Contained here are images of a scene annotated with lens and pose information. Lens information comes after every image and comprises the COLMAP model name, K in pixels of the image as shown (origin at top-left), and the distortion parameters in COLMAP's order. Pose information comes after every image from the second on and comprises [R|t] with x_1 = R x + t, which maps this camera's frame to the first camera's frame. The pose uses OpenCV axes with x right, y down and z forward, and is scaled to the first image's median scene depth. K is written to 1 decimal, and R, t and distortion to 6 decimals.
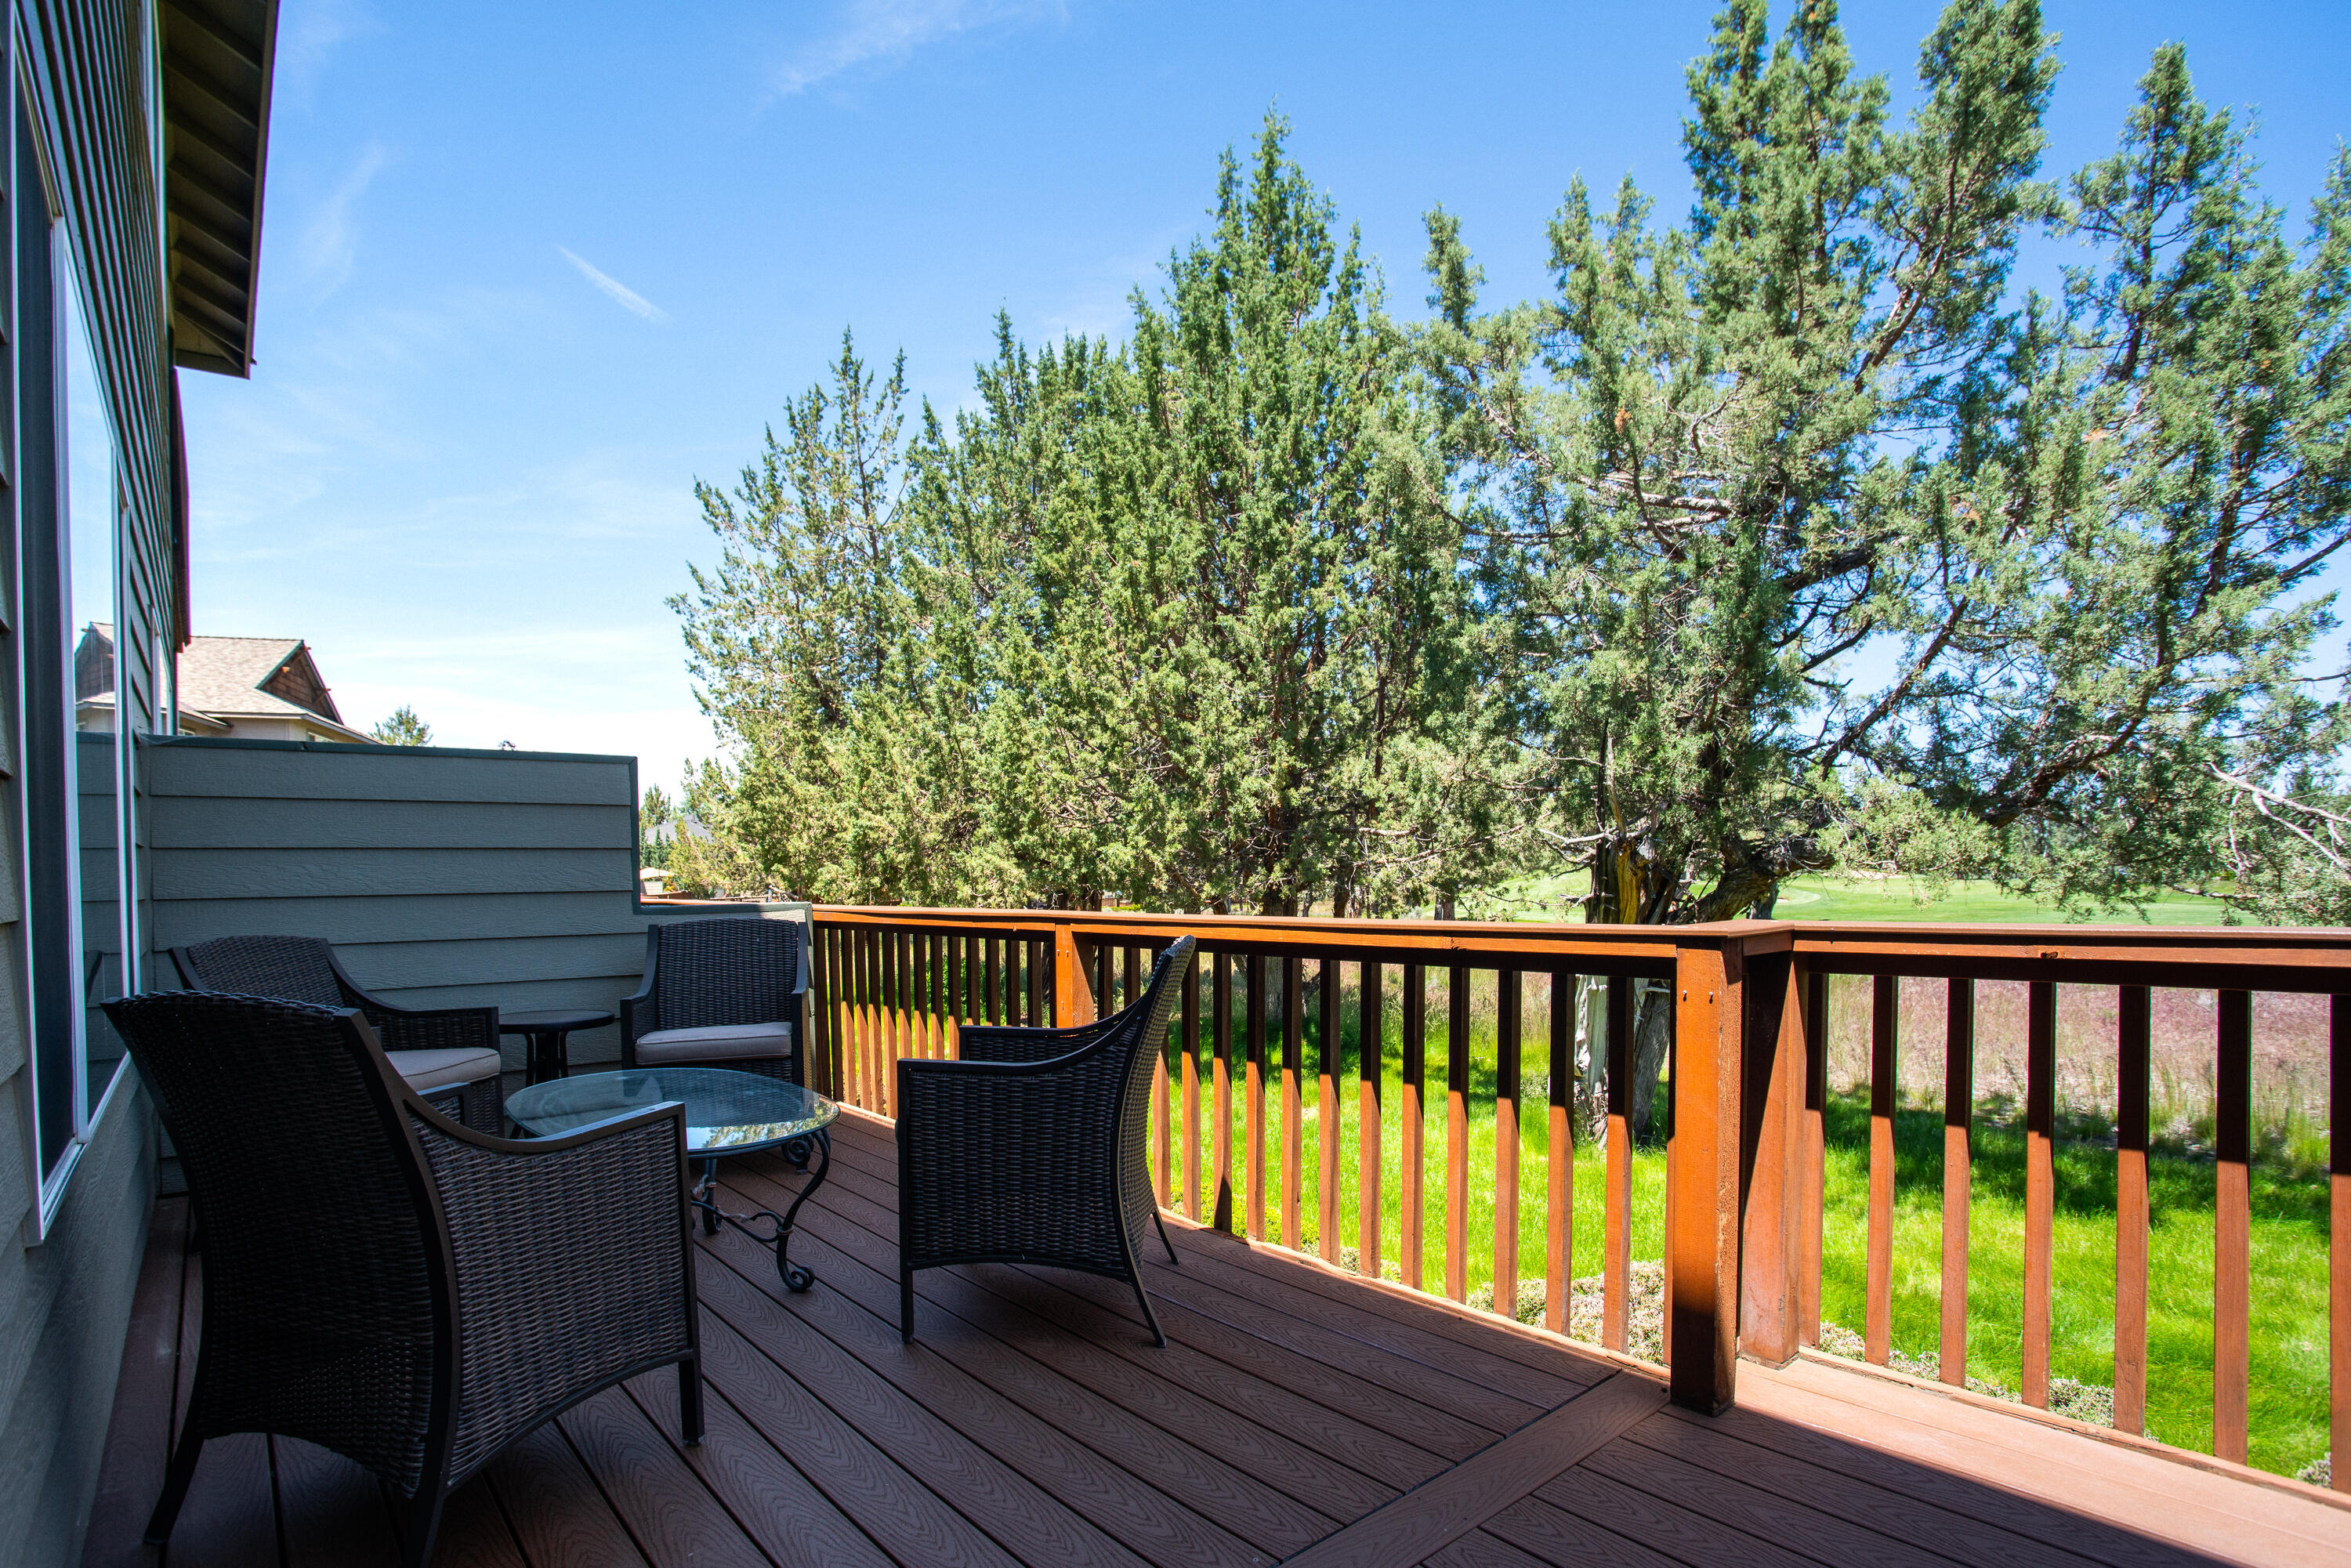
lens RADIAL K [[1167.7, 0, 1176.4], [0, 1167.7, 905.4], [0, 0, 1]] dist [-0.058603, 0.017213]
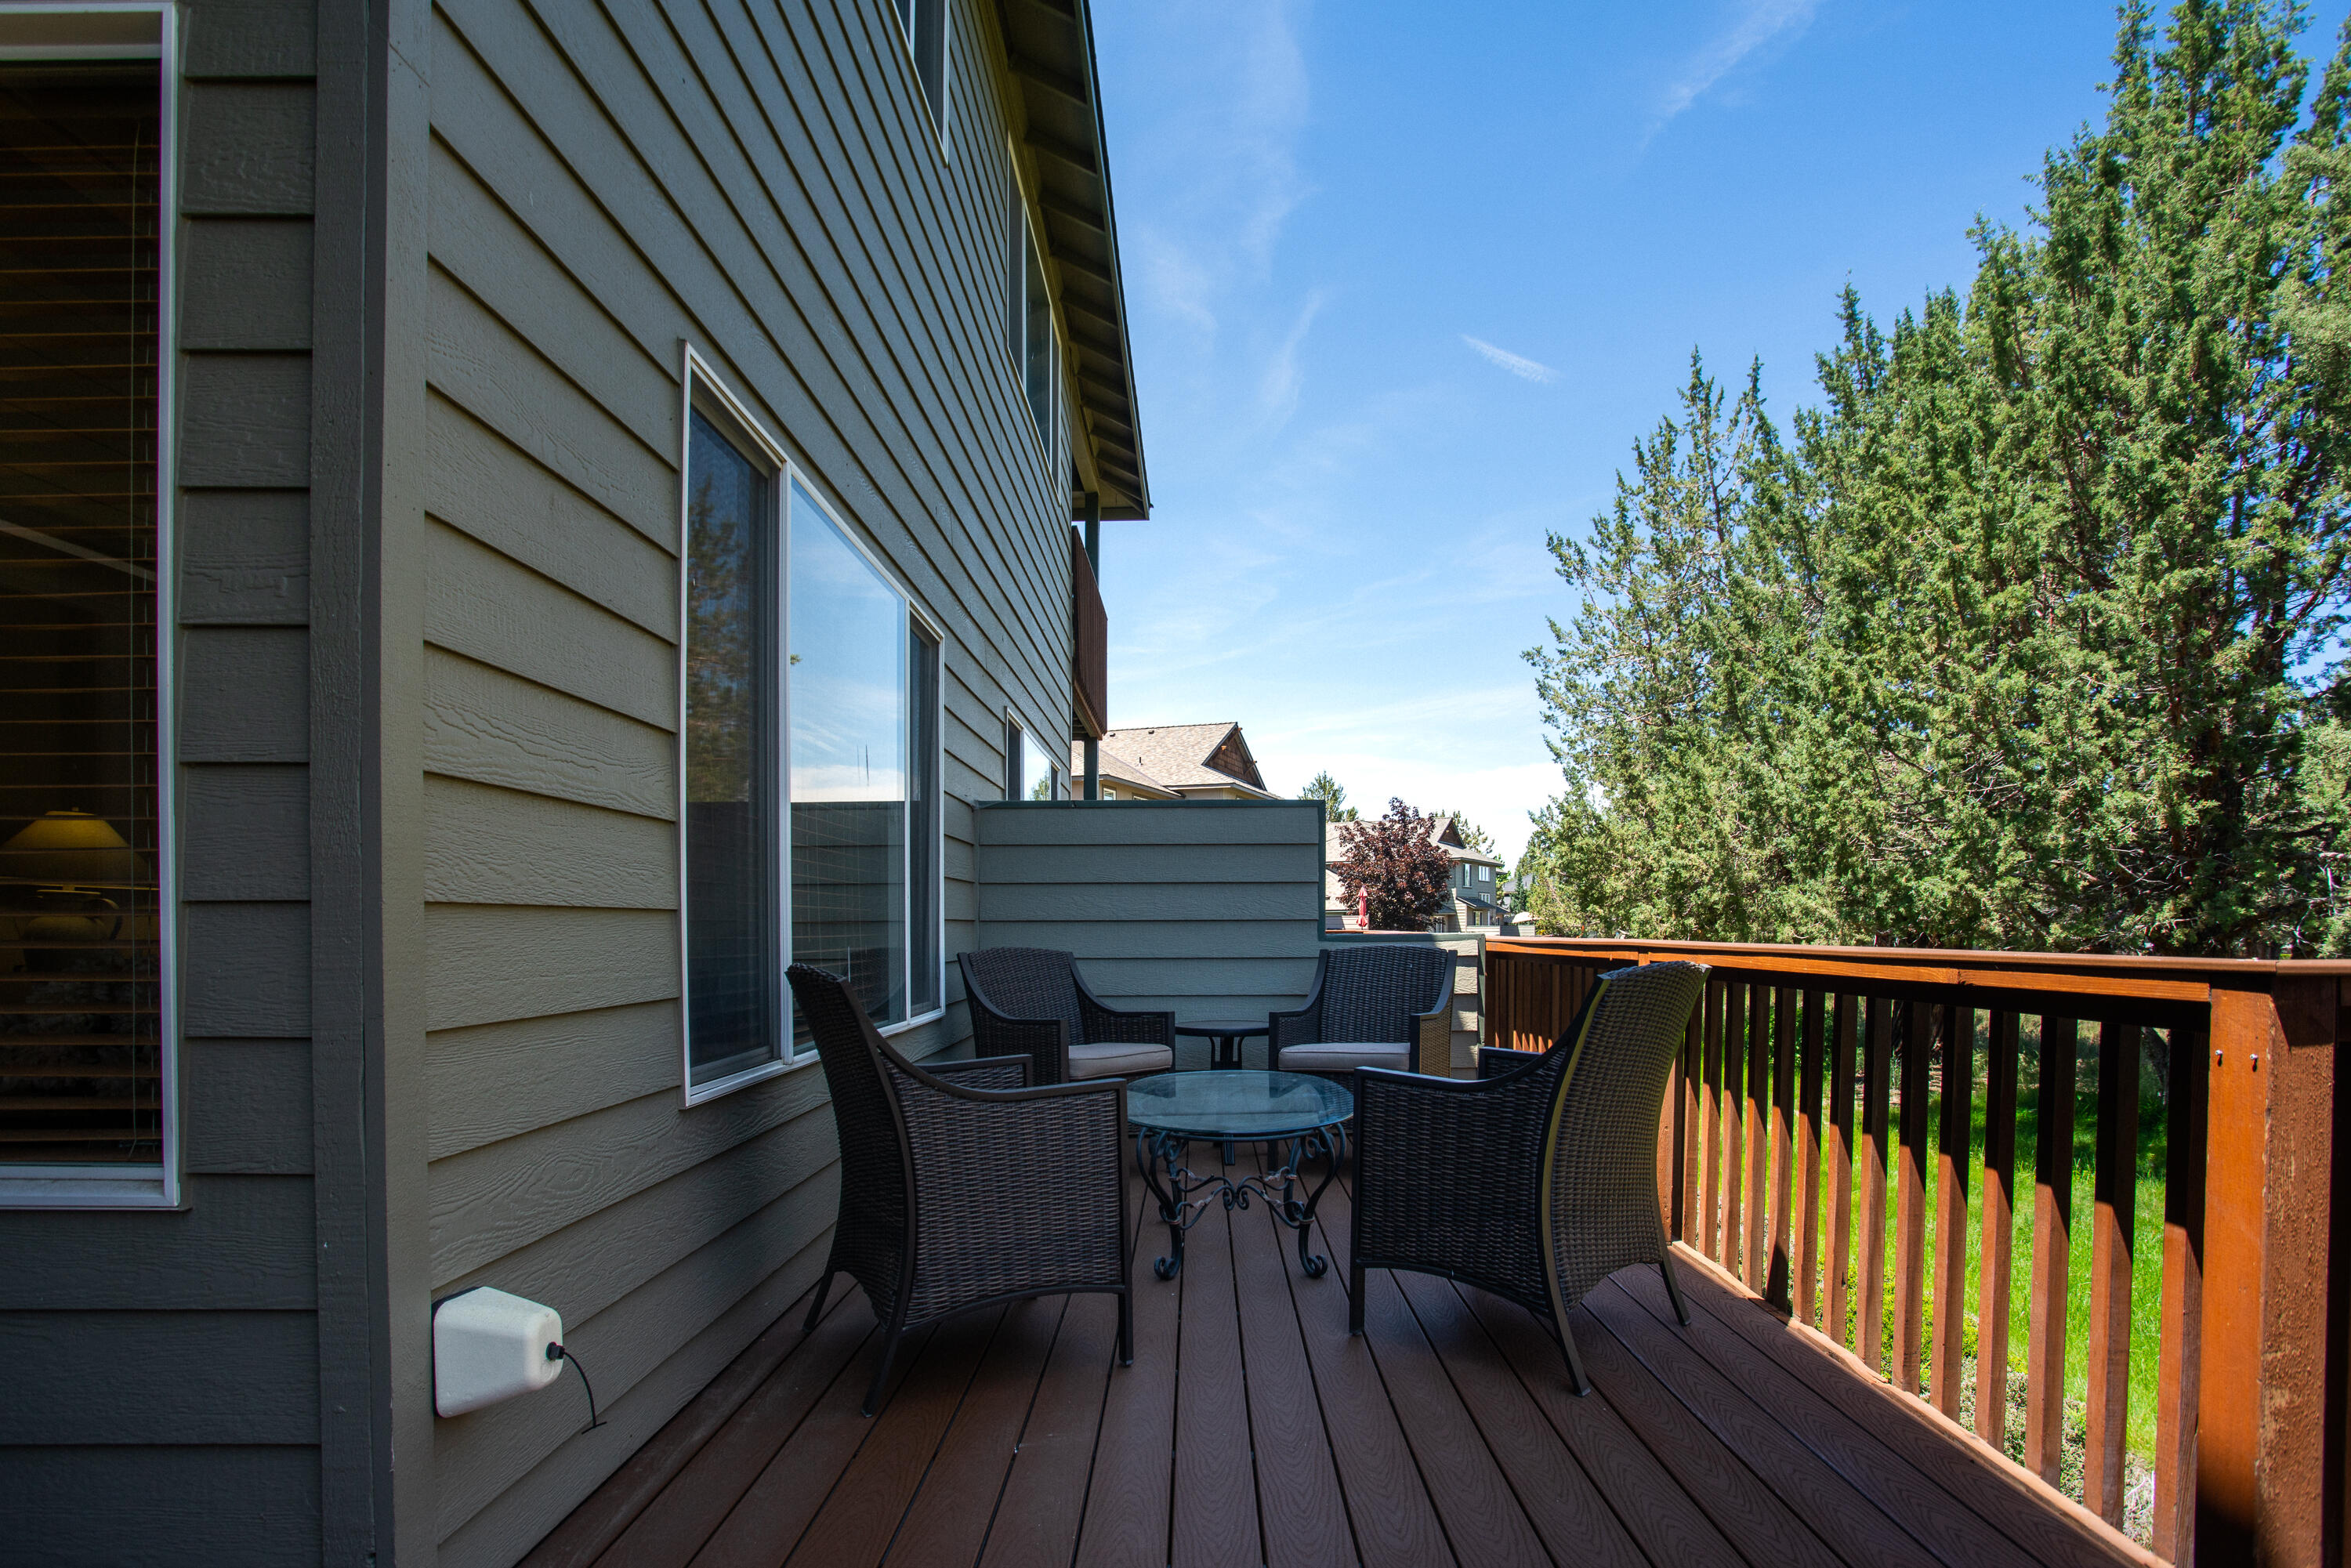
lens RADIAL K [[1167.7, 0, 1222.9], [0, 1167.7, 952.9], [0, 0, 1]] dist [-0.058603, 0.017213]
pose [[0.785339, 0.023022, -0.618637, 0.187567], [-0.020188, 0.999729, 0.011576, 0.009478], [0.618736, 0.003398, 0.785591, 0.045947]]
